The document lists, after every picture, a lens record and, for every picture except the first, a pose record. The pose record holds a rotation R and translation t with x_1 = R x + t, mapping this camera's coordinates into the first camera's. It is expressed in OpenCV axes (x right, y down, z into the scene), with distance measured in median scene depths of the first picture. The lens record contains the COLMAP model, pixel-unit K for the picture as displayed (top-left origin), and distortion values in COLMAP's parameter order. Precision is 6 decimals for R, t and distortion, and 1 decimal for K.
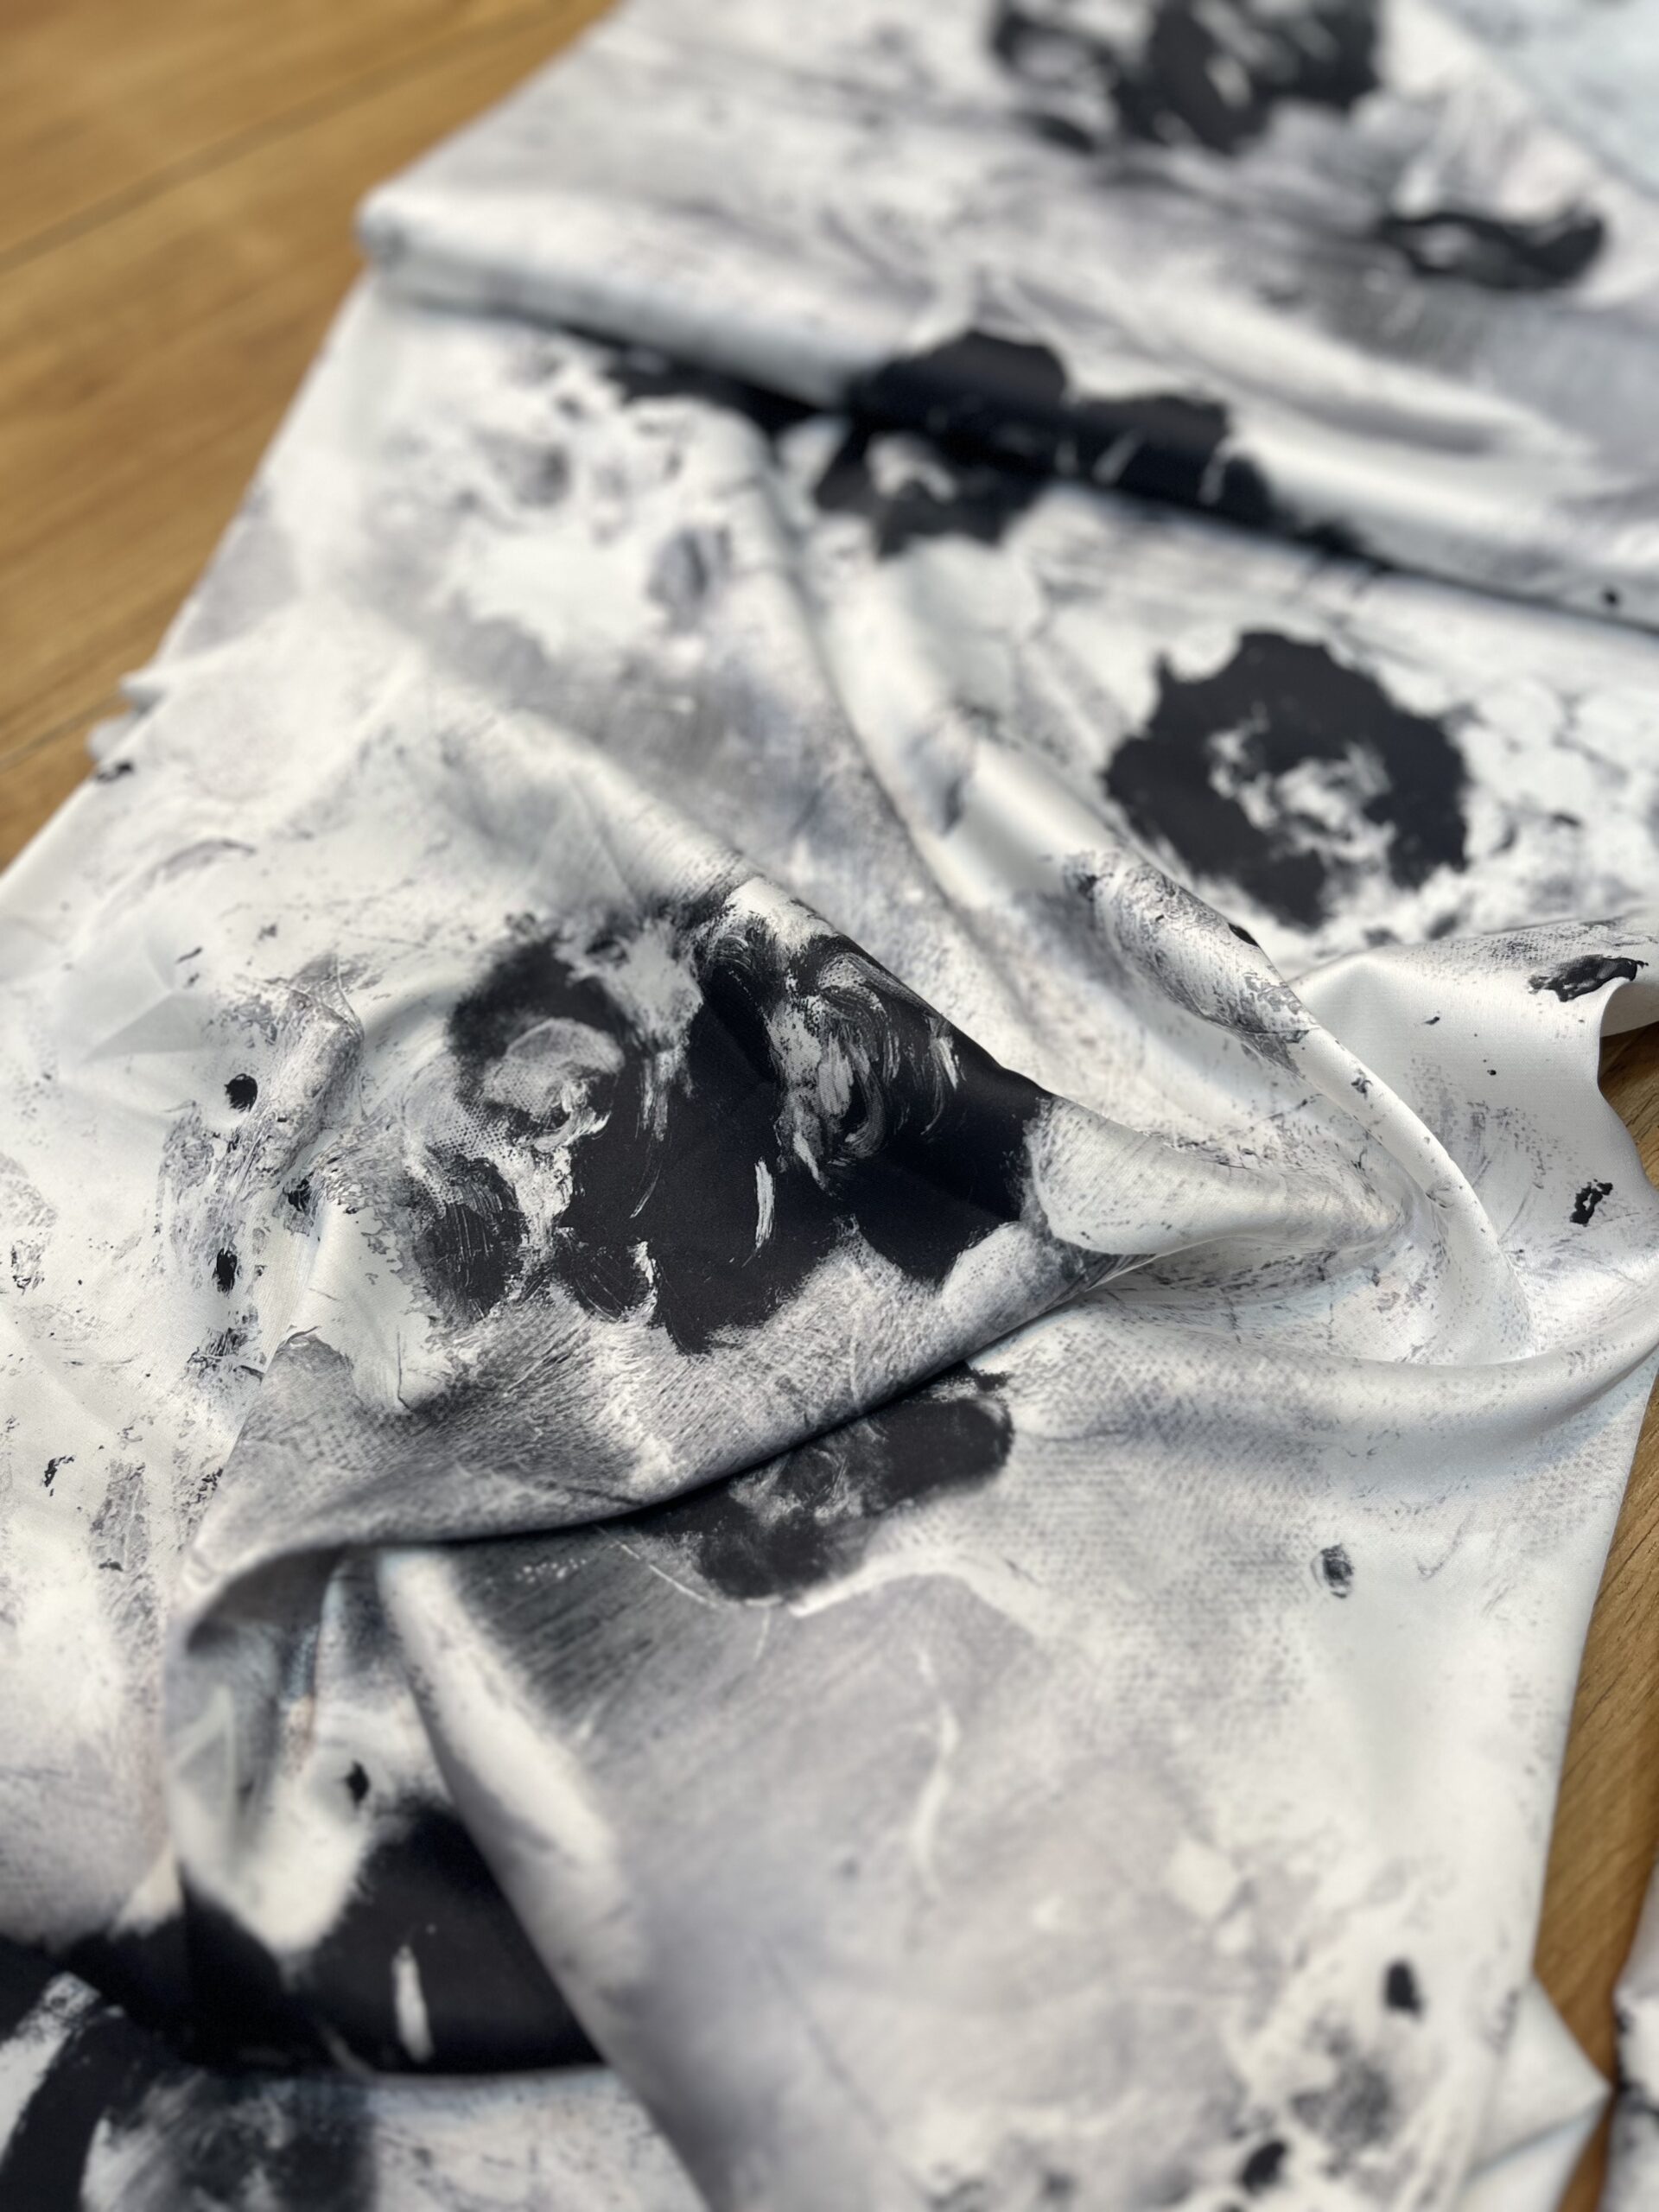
lens RADIAL K [[1670.9, 0, 836.6], [0, 1670.9, 1113.3], [0, 0, 1]] dist [0.029697, -0.049300]
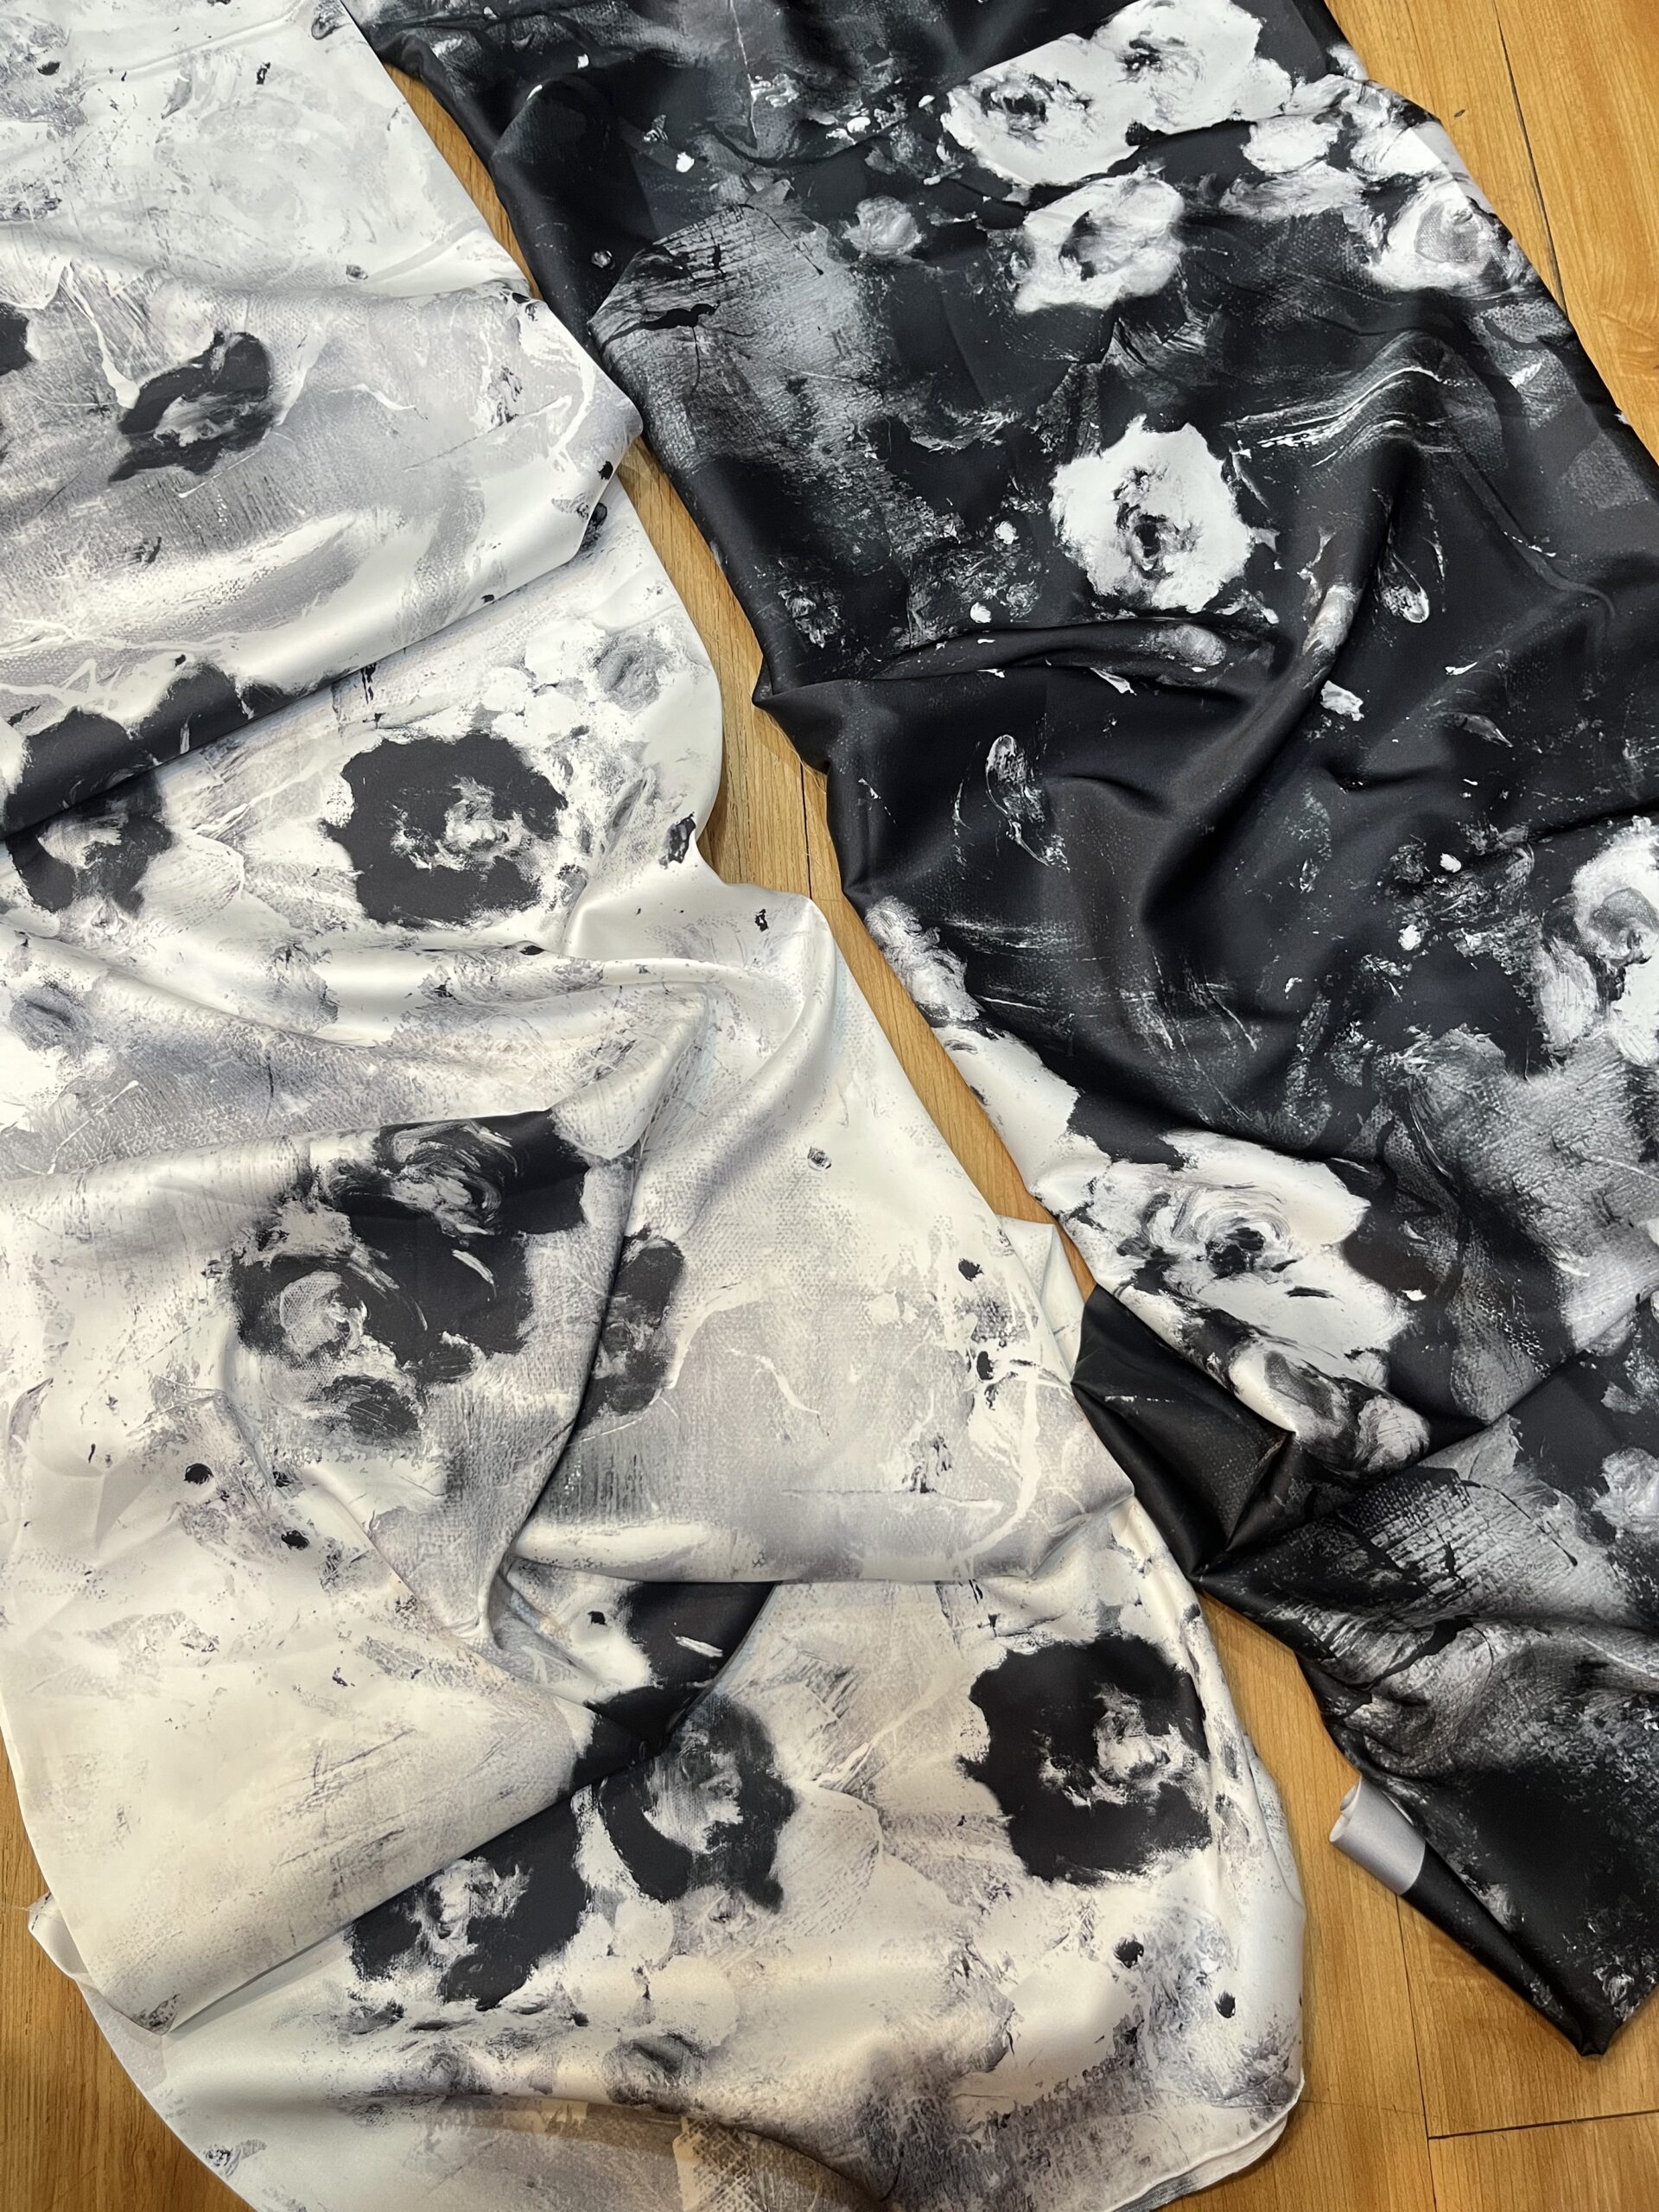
lens RADIAL K [[1670.9, 0, 821.8], [0, 1670.9, 1112.6], [0, 0, 1]] dist [0.029697, -0.049300]
pose [[0.599824, -0.760972, 0.247249, -0.137455], [0.677075, 0.647392, 0.349933, -0.416163], [-0.426356, -0.042492, 0.903557, -0.727837]]
